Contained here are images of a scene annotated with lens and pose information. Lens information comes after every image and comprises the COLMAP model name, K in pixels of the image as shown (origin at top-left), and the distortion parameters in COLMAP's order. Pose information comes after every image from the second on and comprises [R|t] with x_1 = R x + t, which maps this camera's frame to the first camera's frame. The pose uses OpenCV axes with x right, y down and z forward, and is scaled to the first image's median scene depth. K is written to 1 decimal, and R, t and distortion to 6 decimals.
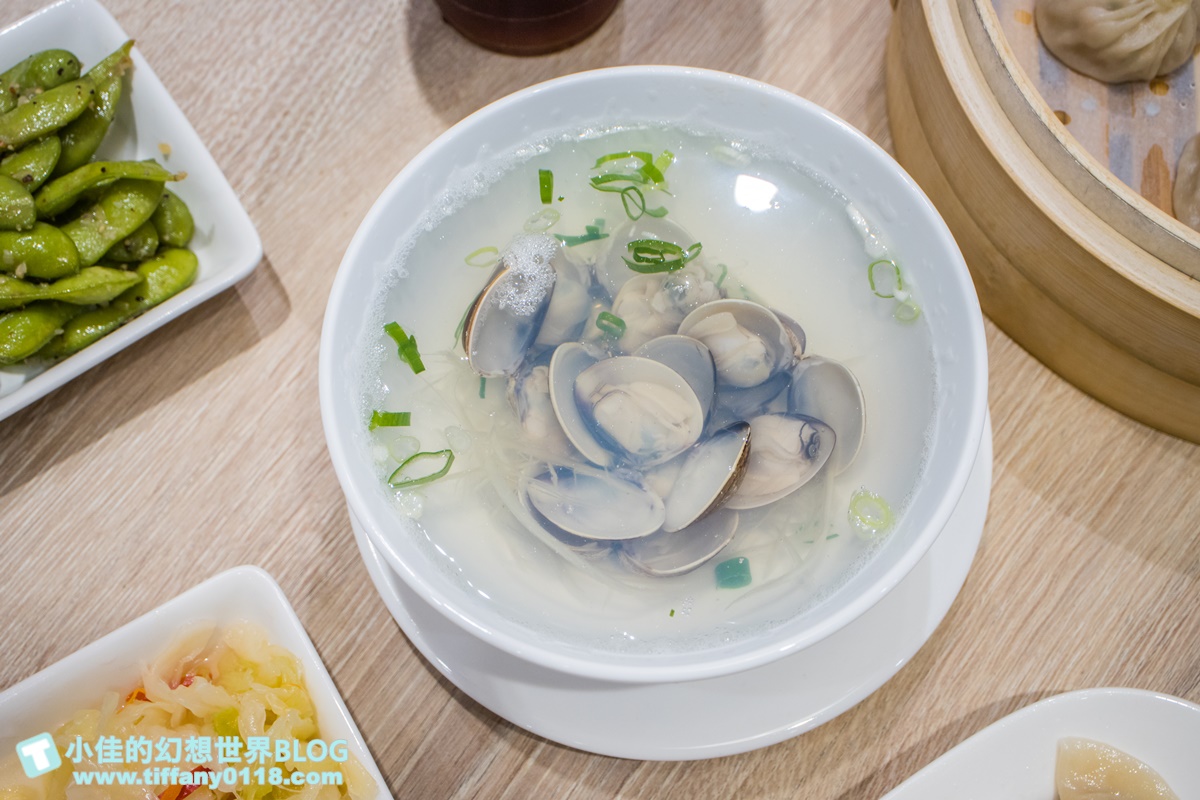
lens RADIAL K [[1495.3, 0, 599.7], [0, 1495.3, 372.6], [0, 0, 1]] dist [0.021475, 0.019588]
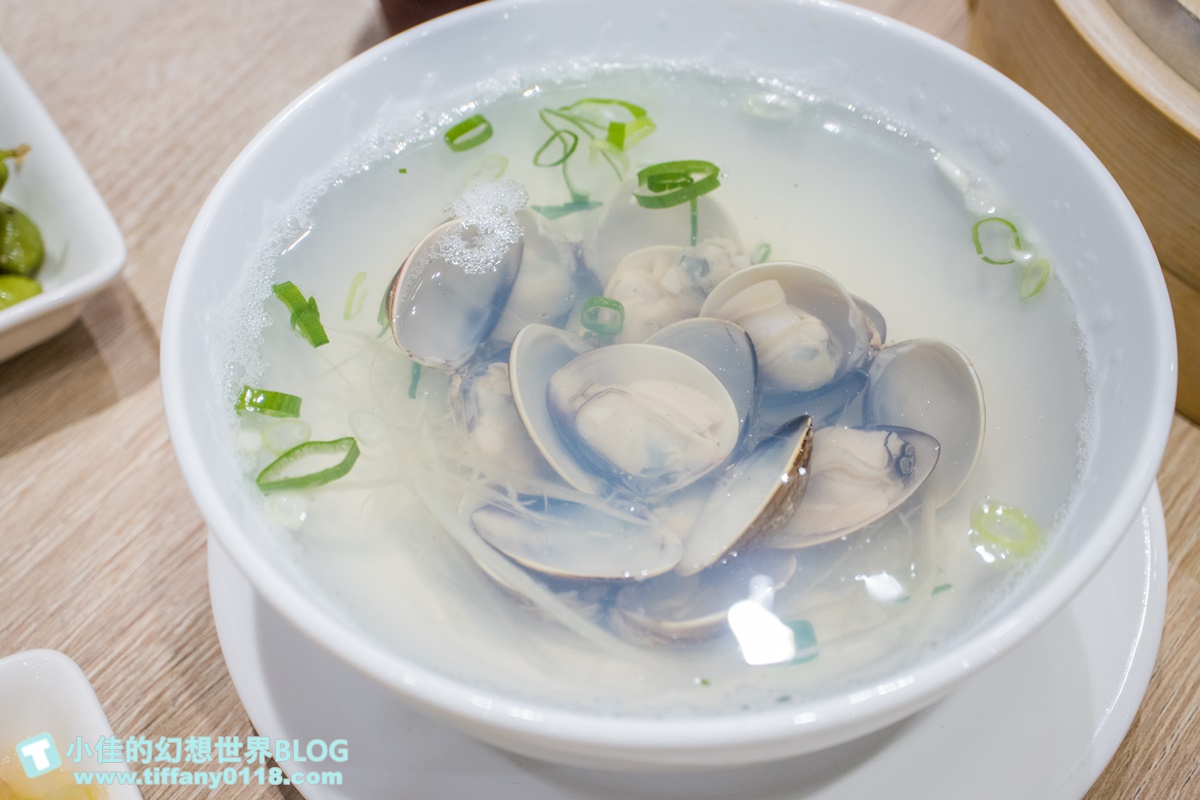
lens RADIAL K [[1574.0, 0, 581.5], [0, 1574.0, 399.7], [0, 0, 1]] dist [0.000277, 0.073551]
pose [[0.999855, 0.010708, -0.013272, 0.007769], [-0.013903, 0.962517, -0.270863, 0.206393], [0.009874, 0.271009, 0.962526, 0.308832]]
